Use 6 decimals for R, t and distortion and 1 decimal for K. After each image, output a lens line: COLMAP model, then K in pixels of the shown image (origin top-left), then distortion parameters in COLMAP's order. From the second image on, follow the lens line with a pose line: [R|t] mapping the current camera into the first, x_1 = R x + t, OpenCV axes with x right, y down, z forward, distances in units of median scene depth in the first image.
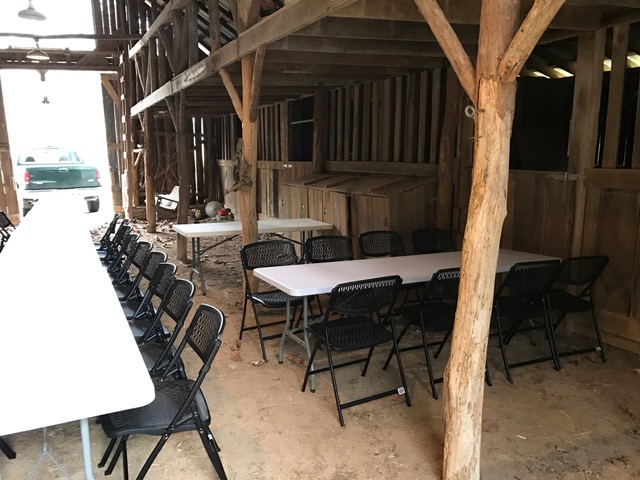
lens RADIAL K [[527.7, 0, 321.5], [0, 527.7, 239.2], [0, 0, 1]] dist [0.045685, -0.044498]
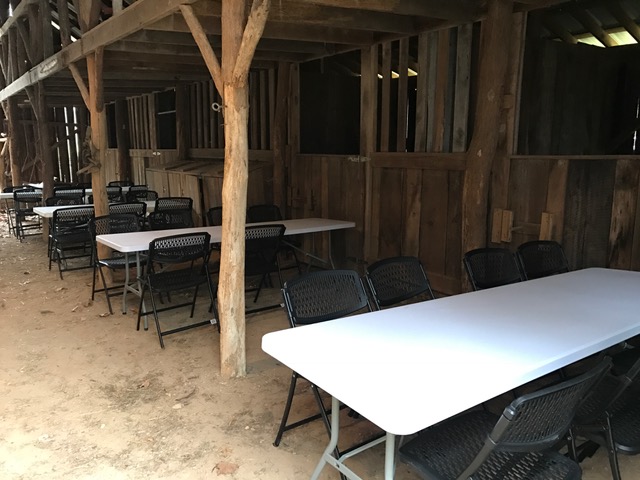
lens RADIAL K [[527.7, 0, 321.5], [0, 527.7, 239.2], [0, 0, 1]] dist [0.045685, -0.044498]
pose [[0.982754, -0.031181, 0.182271, 0.125009], [0.028652, 0.999453, 0.016494, 0.048872], [-0.182686, -0.010987, 0.983110, -0.222200]]
